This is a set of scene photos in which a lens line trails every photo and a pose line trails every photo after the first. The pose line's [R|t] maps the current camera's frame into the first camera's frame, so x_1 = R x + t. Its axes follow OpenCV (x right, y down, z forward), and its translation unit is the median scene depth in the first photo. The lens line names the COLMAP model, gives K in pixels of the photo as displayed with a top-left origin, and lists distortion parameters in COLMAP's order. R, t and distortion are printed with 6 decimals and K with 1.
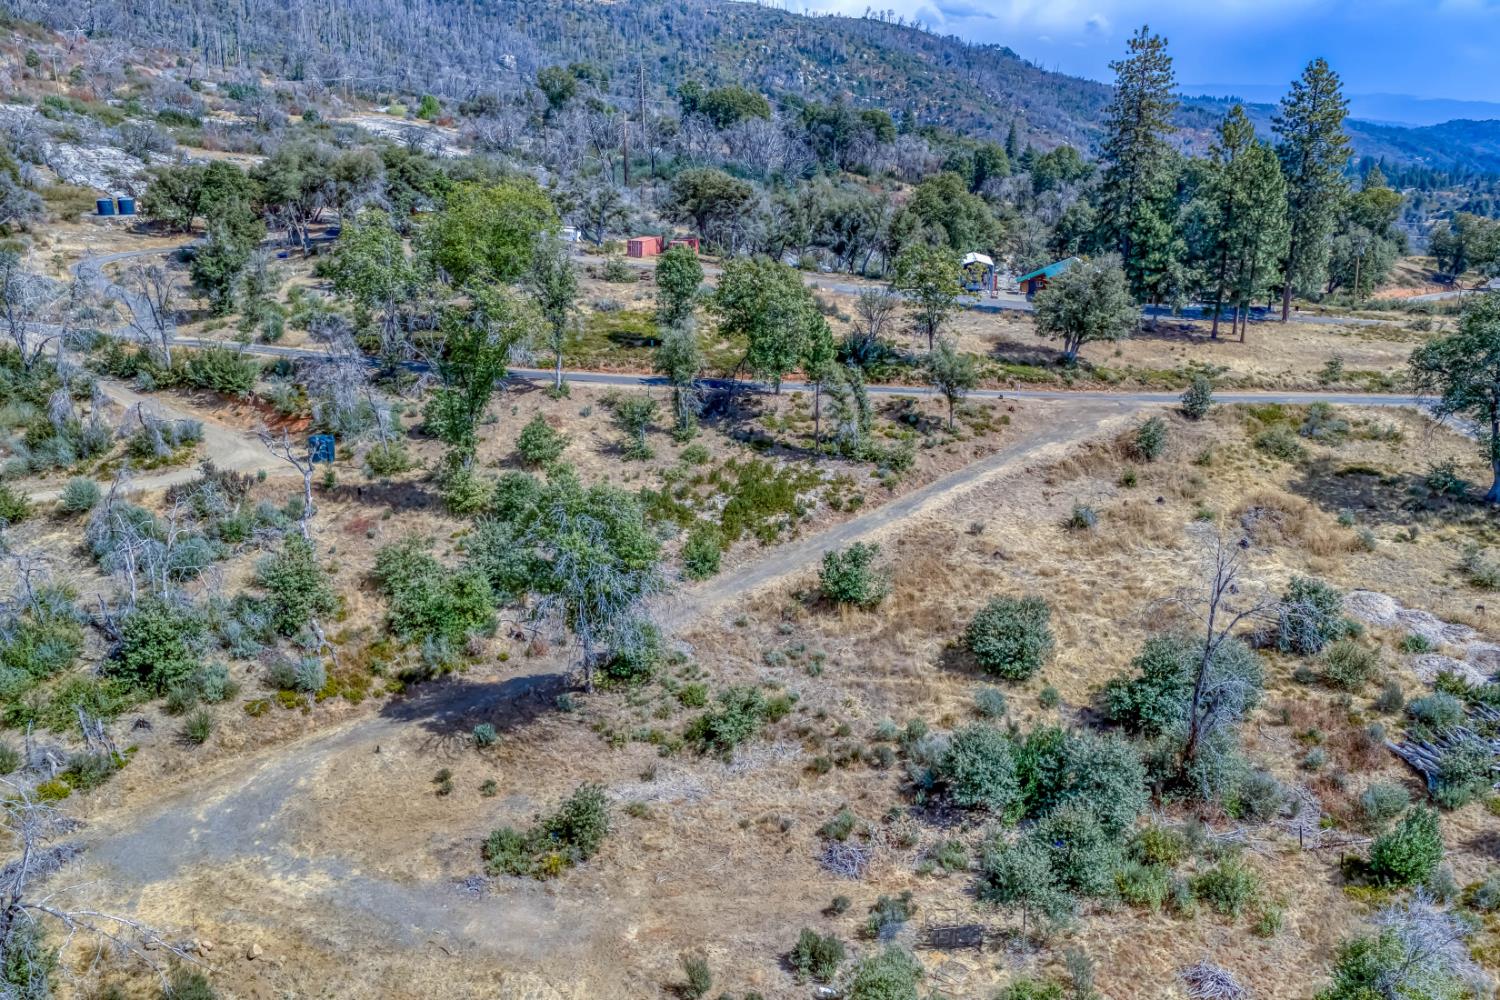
lens RADIAL K [[1236.5, 0, 780.4], [0, 1236.5, 498.6], [0, 0, 1]] dist [0.001399, 0.006536]
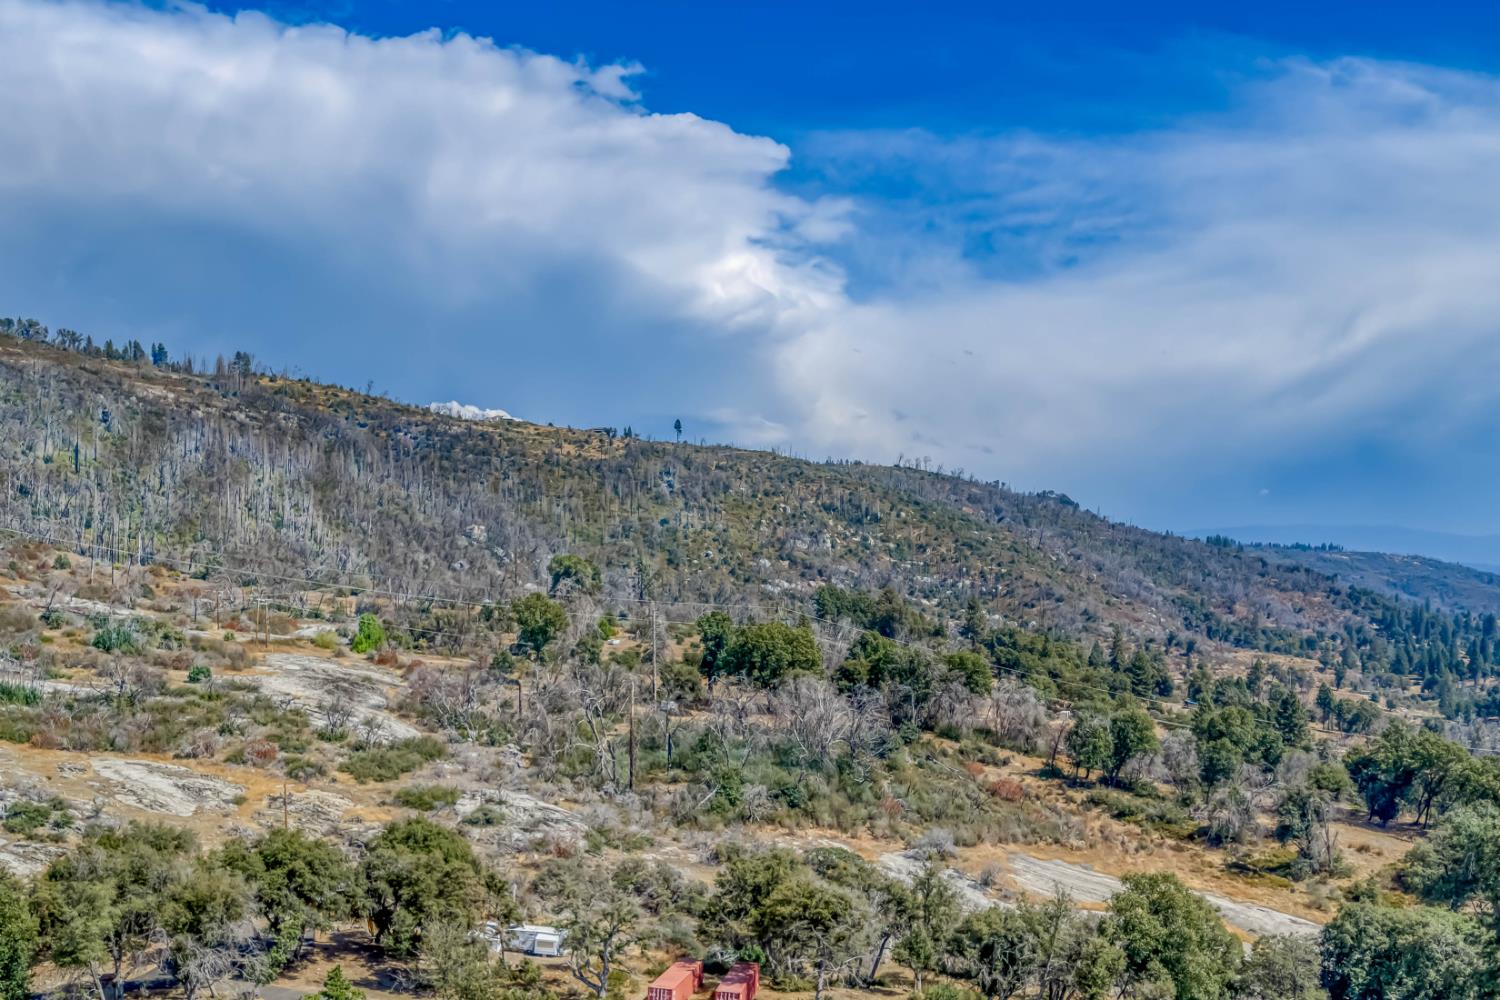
lens RADIAL K [[1237.9, 0, 748.4], [0, 1237.9, 500.5], [0, 0, 1]] dist [0.057774, -0.073792]
pose [[0.999956, -0.008056, 0.004843, -0.040925], [0.009019, 0.967397, -0.253105, -0.155443], [-0.002647, 0.253137, 0.967427, 0.183837]]
